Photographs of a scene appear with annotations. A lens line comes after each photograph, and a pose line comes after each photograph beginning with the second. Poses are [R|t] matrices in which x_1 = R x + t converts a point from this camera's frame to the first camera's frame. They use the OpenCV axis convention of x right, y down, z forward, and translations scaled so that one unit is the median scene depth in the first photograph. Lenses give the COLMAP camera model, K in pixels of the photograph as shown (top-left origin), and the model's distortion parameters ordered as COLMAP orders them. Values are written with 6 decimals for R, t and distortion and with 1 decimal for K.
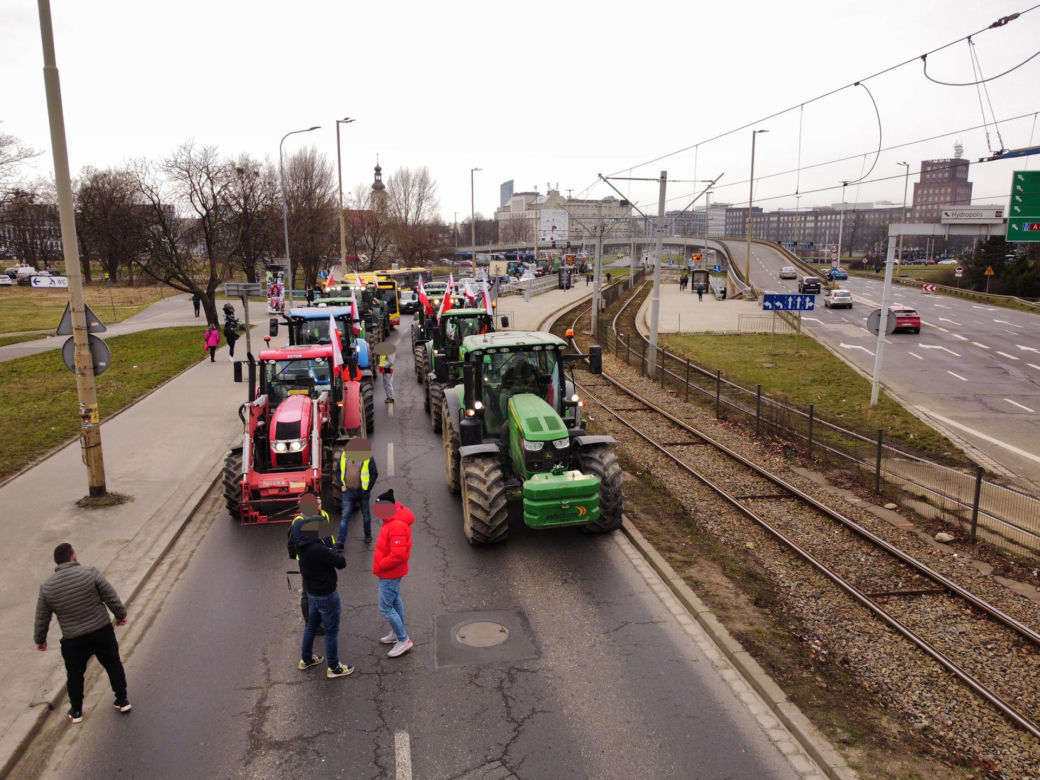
lens RADIAL K [[787.3, 0, 520.0], [0, 787.3, 390.0], [0, 0, 1]] dist [-0.000471, -0.003436]
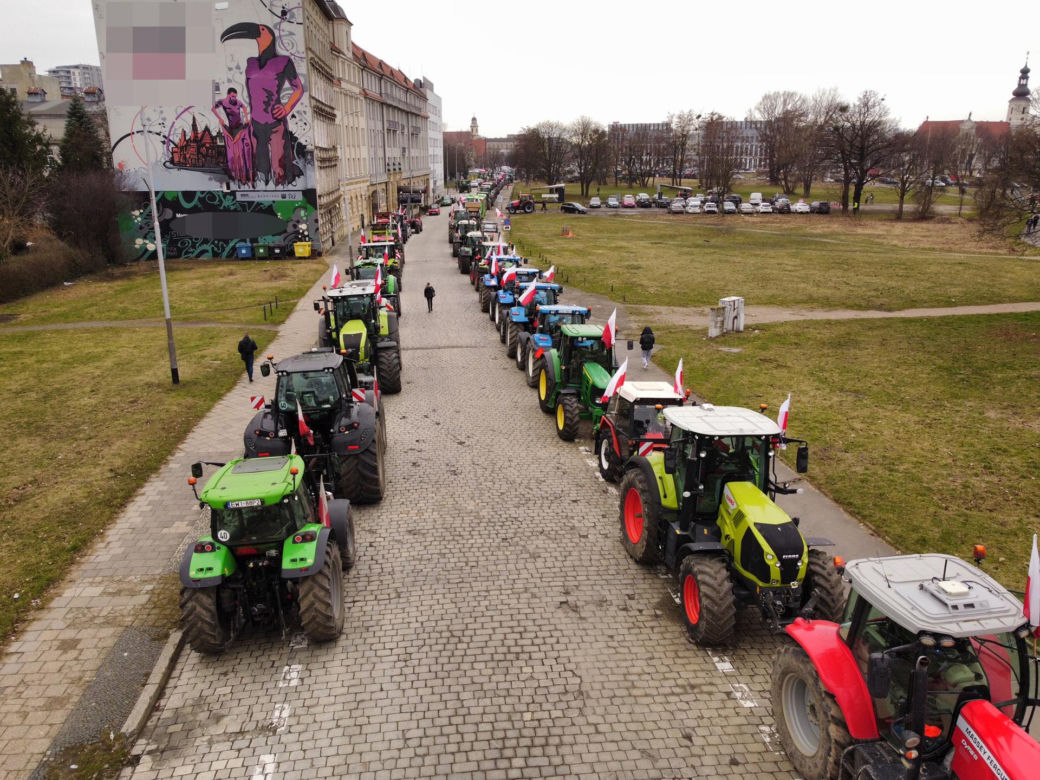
lens RADIAL K [[787.3, 0, 520.0], [0, 787.3, 390.0], [0, 0, 1]] dist [-0.000471, -0.003436]
pose [[0.803725, 0.169103, -0.570465, -1.098342], [-0.108399, 0.984333, 0.139063, -0.045841], [0.585043, -0.049930, 0.809464, -0.187787]]
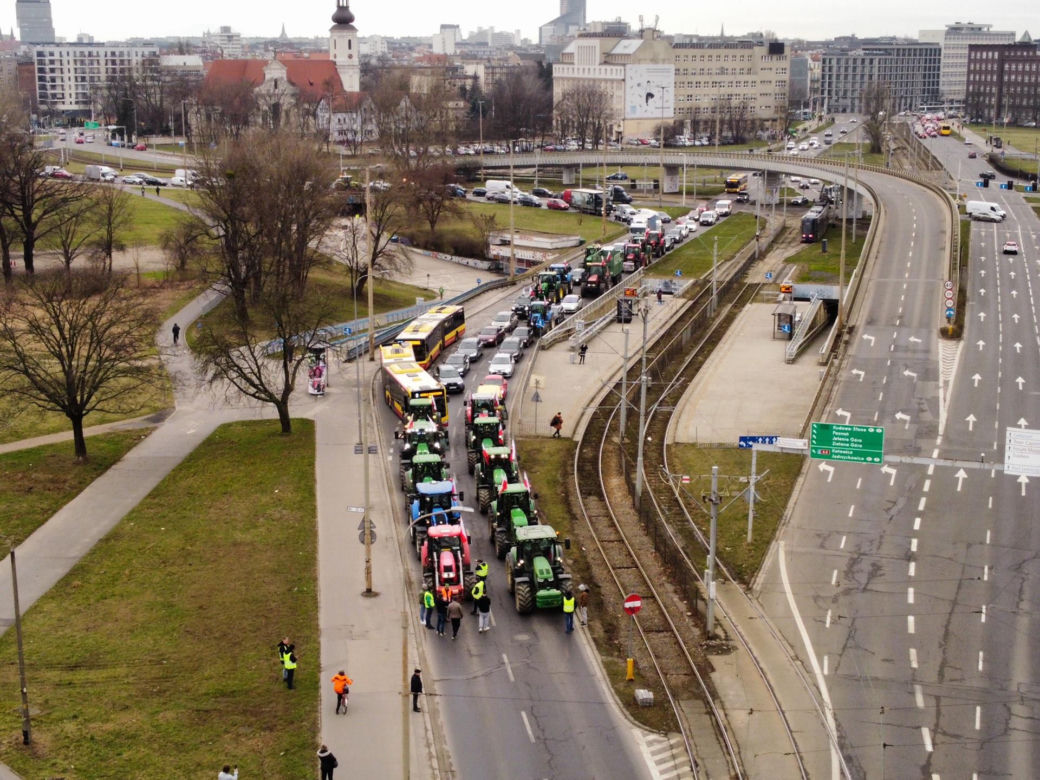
lens RADIAL K [[1573.0, 0, 520.0], [0, 1573.0, 390.0], [0, 0, 1]] dist [0.013705, -0.053498]
pose [[0.998772, 0.012226, -0.048001, 0.088758], [-0.010818, 0.999507, 0.029488, -0.337291], [0.048338, -0.028932, 0.998412, -2.017329]]
